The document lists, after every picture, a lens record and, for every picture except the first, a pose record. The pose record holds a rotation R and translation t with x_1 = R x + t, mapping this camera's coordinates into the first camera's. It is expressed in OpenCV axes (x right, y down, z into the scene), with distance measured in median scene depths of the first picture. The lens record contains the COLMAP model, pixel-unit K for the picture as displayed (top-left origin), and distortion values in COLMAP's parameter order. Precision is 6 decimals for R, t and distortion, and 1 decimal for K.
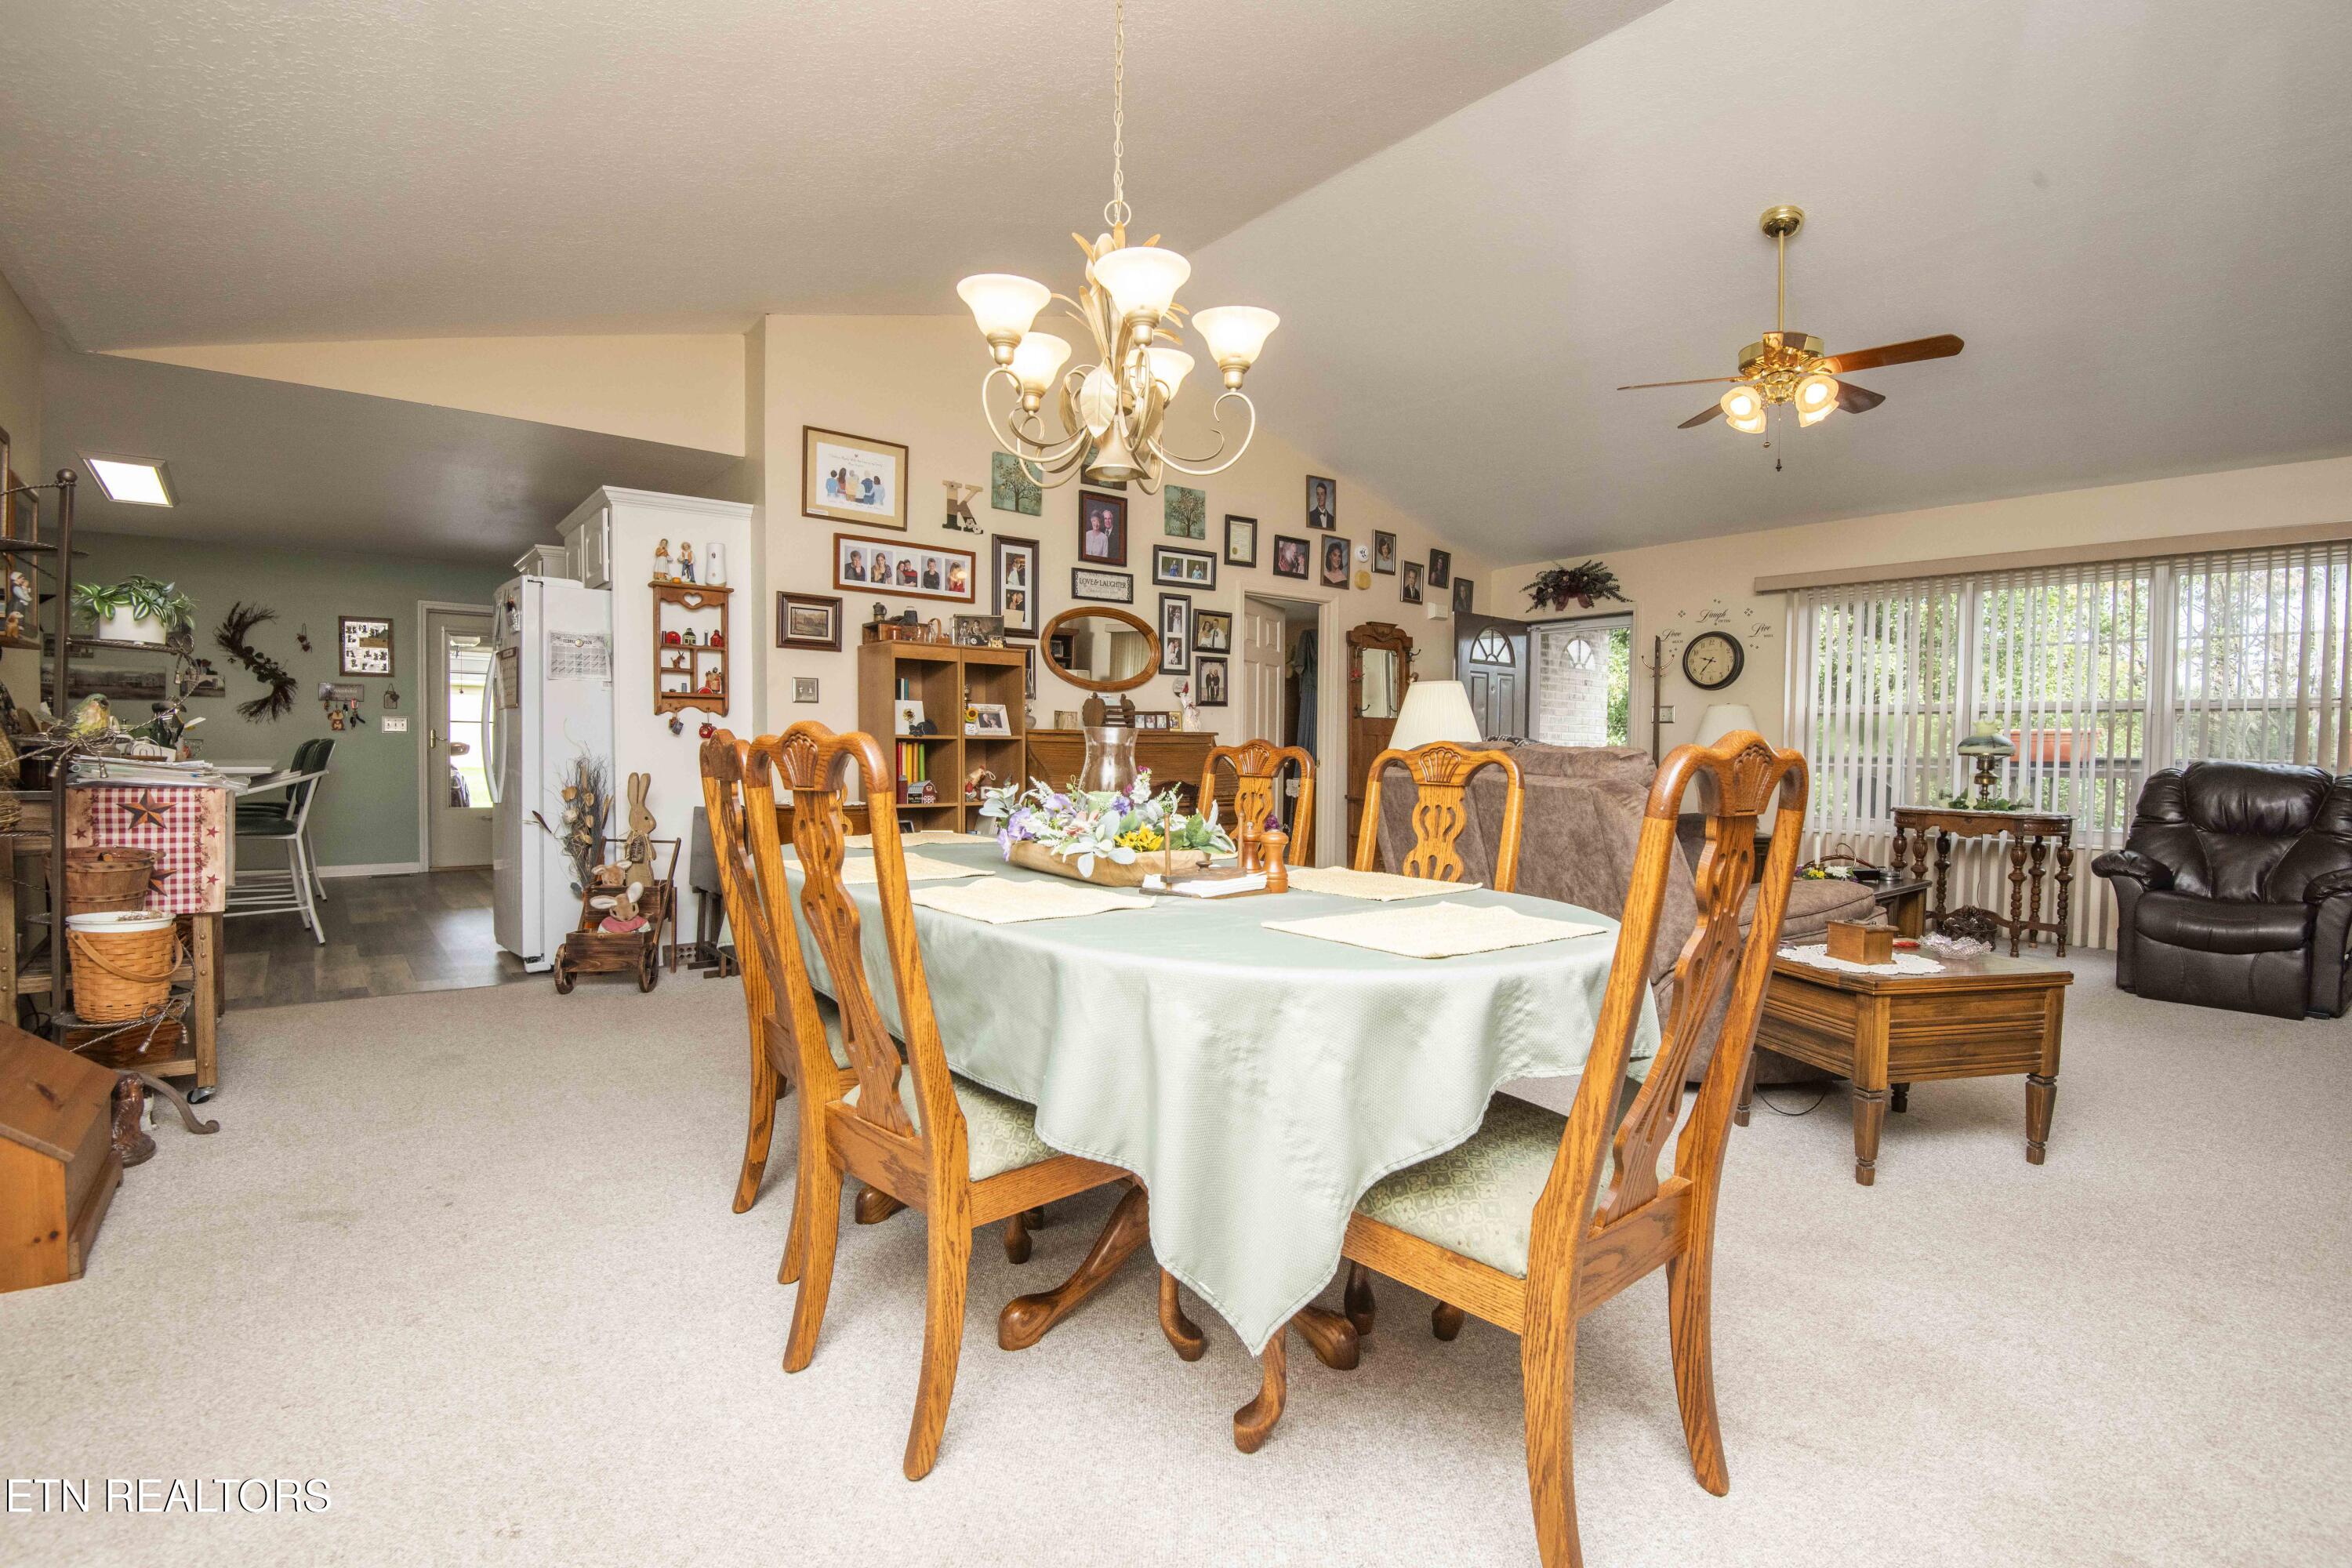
lens RADIAL K [[1090.0, 0, 1158.2], [0, 1090.0, 792.0], [0, 0, 1]] dist [-0.031256, -0.004317]
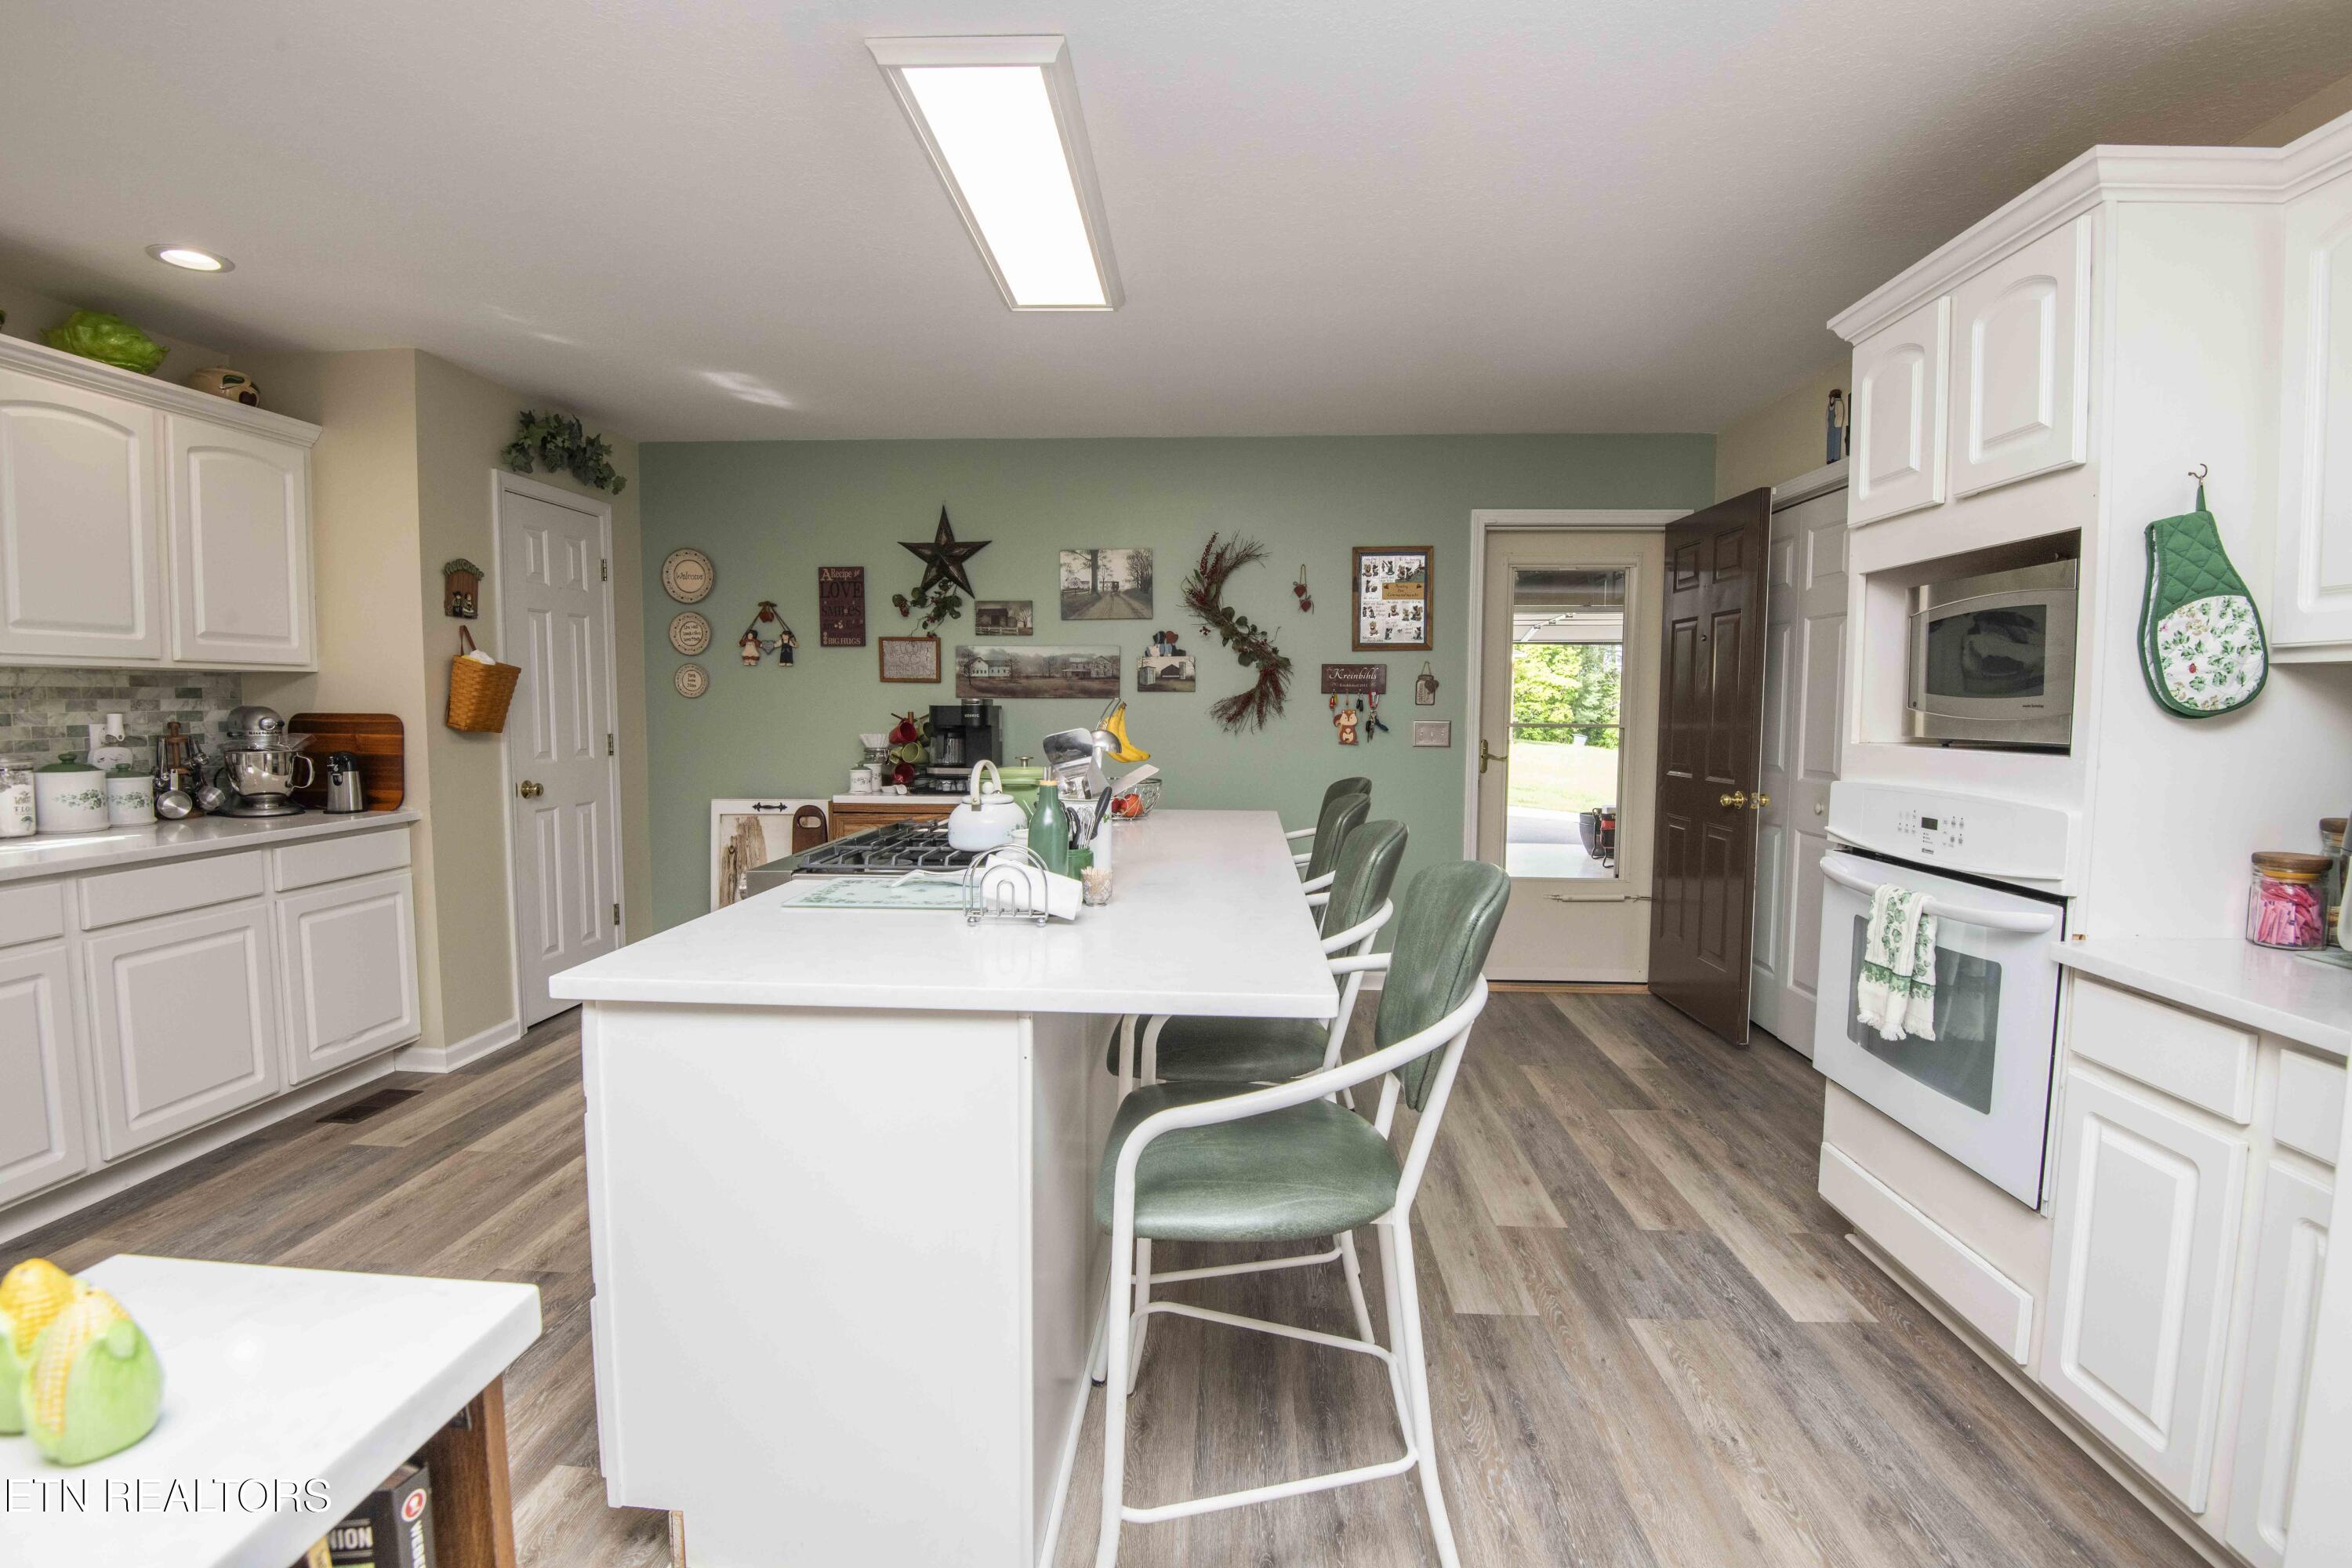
lens RADIAL K [[1090.0, 0, 1185.9], [0, 1090.0, 779.1], [0, 0, 1]] dist [-0.031256, -0.004317]
pose [[0.761965, 0.036598, -0.646584, -0.464226], [-0.021914, 0.999287, 0.030738, -0.057071], [0.647248, -0.009252, 0.762223, 0.504517]]
